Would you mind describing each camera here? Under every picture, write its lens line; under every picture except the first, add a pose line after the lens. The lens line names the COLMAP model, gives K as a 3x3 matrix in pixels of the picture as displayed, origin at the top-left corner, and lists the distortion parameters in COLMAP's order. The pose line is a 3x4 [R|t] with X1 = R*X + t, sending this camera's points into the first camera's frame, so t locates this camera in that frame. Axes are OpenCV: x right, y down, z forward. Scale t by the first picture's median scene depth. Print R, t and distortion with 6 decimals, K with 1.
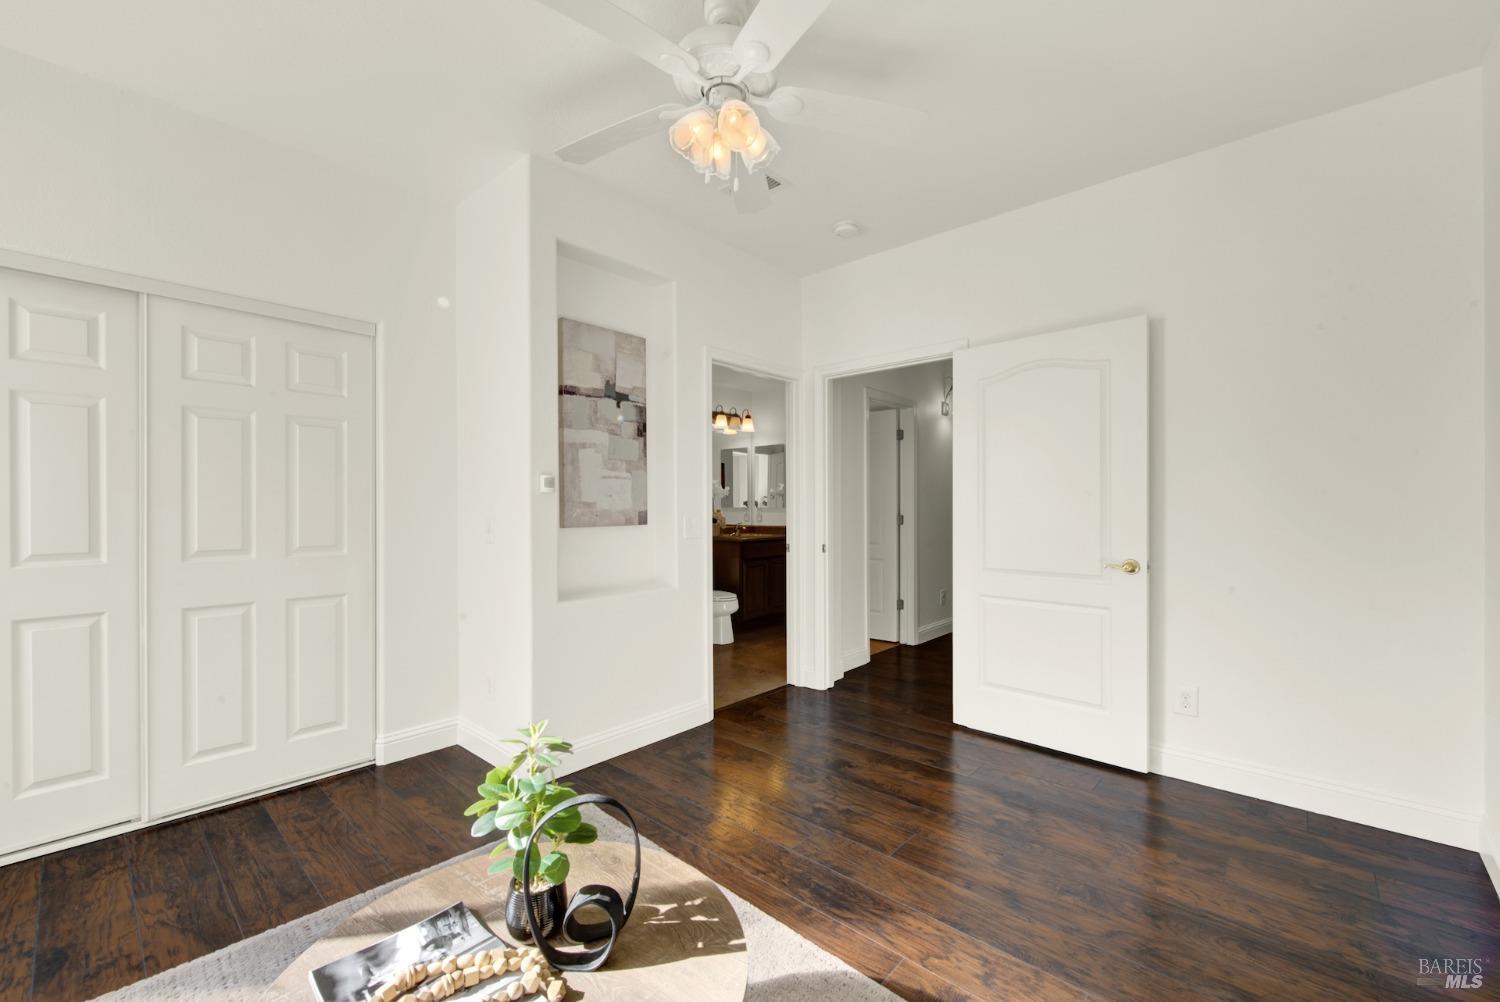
lens RADIAL K [[597.0, 0, 754.6], [0, 597.0, 504.7], [0, 0, 1]] dist [0.002354, -0.002737]
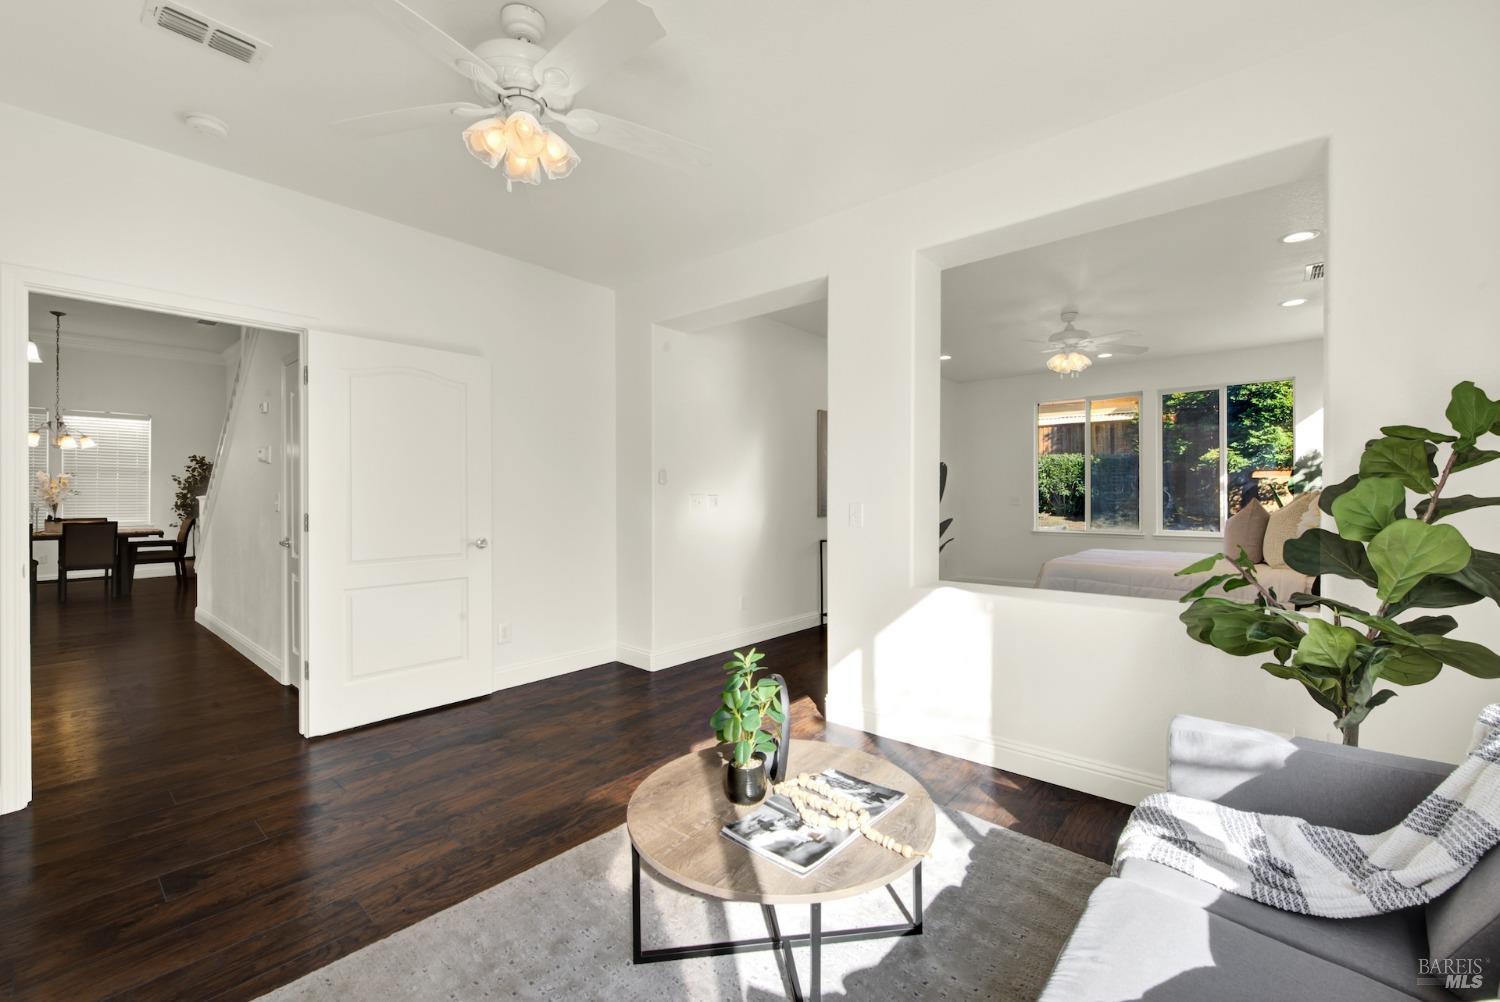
lens RADIAL K [[613.7, 0, 755.3], [0, 613.7, 500.5], [0, 0, 1]] dist [-0.000294, -0.000913]
pose [[-0.007849, -0.009282, 0.999926, -0.896720], [0.001546, 0.999956, 0.009295, -0.002011], [-0.999968, 0.001619, -0.007834, 0.492651]]
